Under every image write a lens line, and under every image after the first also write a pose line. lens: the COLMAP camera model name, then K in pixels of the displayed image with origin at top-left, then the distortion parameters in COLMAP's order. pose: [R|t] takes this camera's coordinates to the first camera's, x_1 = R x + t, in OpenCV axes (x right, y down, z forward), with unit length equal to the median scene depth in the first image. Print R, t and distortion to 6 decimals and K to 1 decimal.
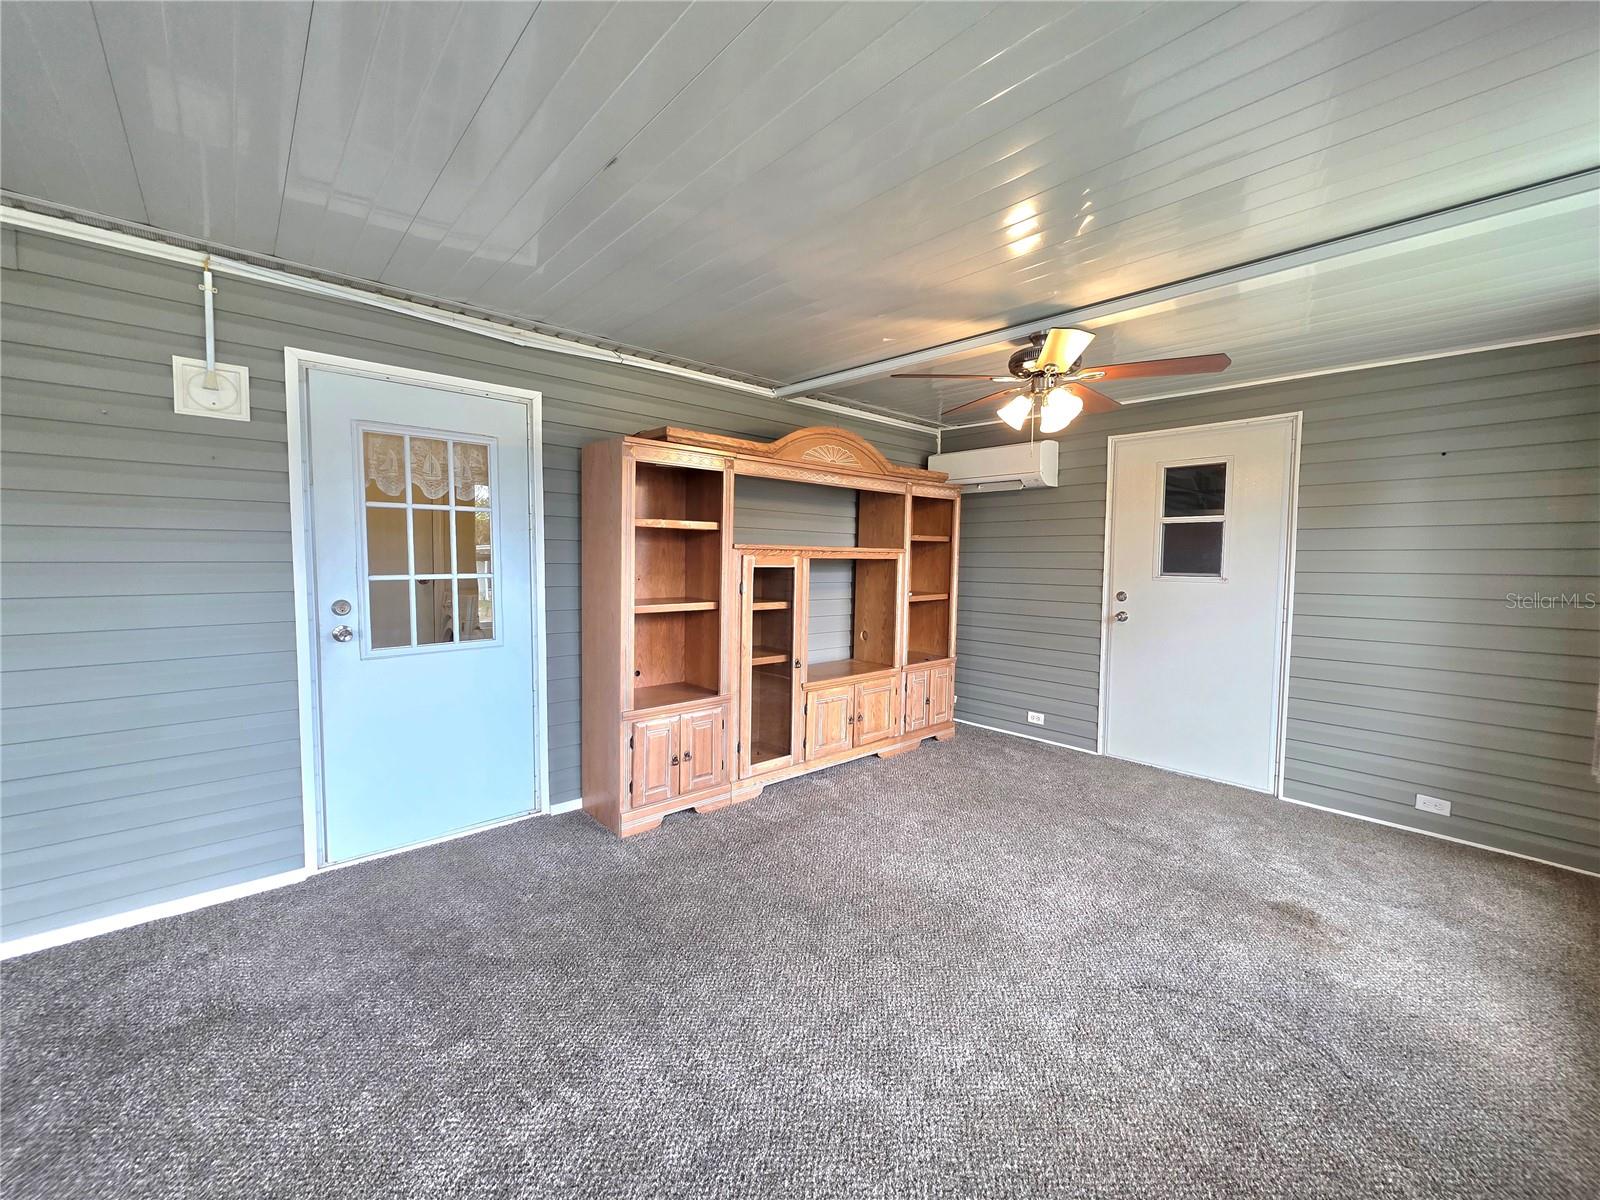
lens RADIAL K [[642.5, 0, 797.3], [0, 642.5, 599.3], [0, 0, 1]] dist [0.000172, 0.000281]
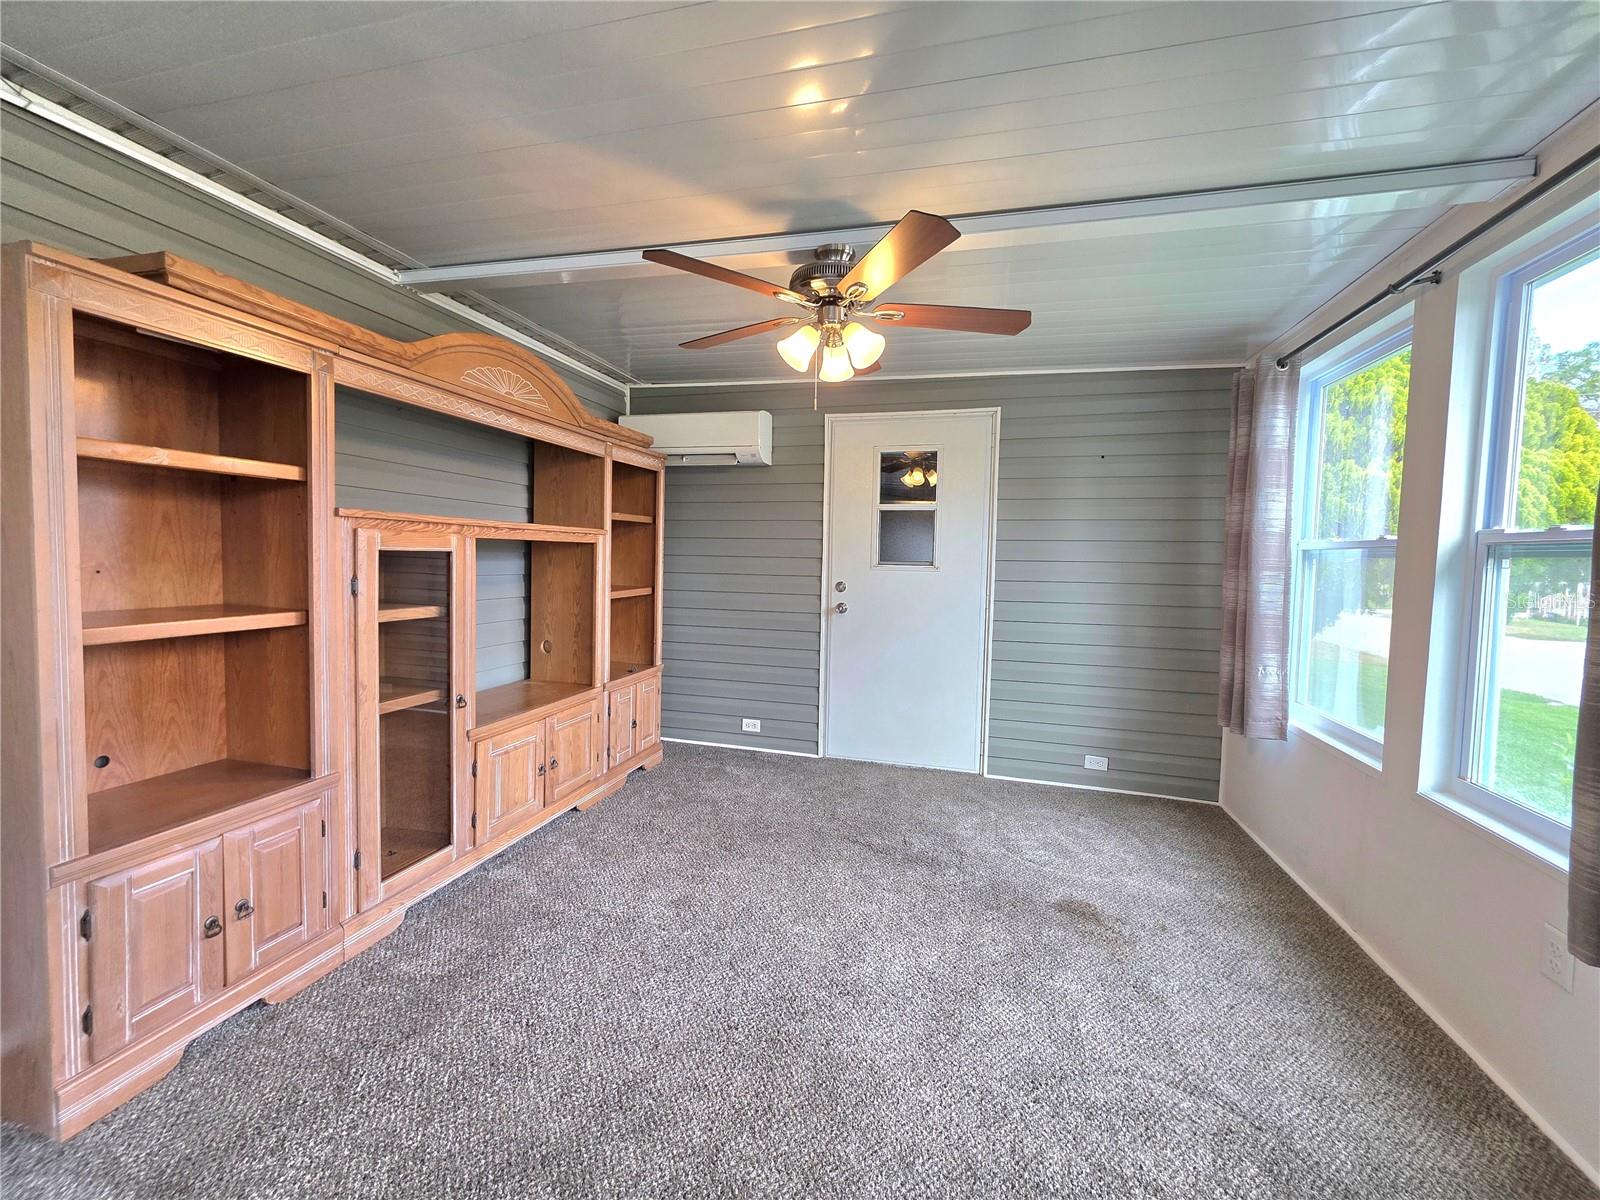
lens RADIAL K [[642.5, 0, 805.5], [0, 642.5, 595.3], [0, 0, 1]] dist [0.000172, 0.000281]
pose [[0.838031, -0.026903, 0.544960, -0.060482], [0.023165, 0.999637, 0.013727, -0.007153], [-0.545131, 0.001120, 0.838350, 0.287548]]
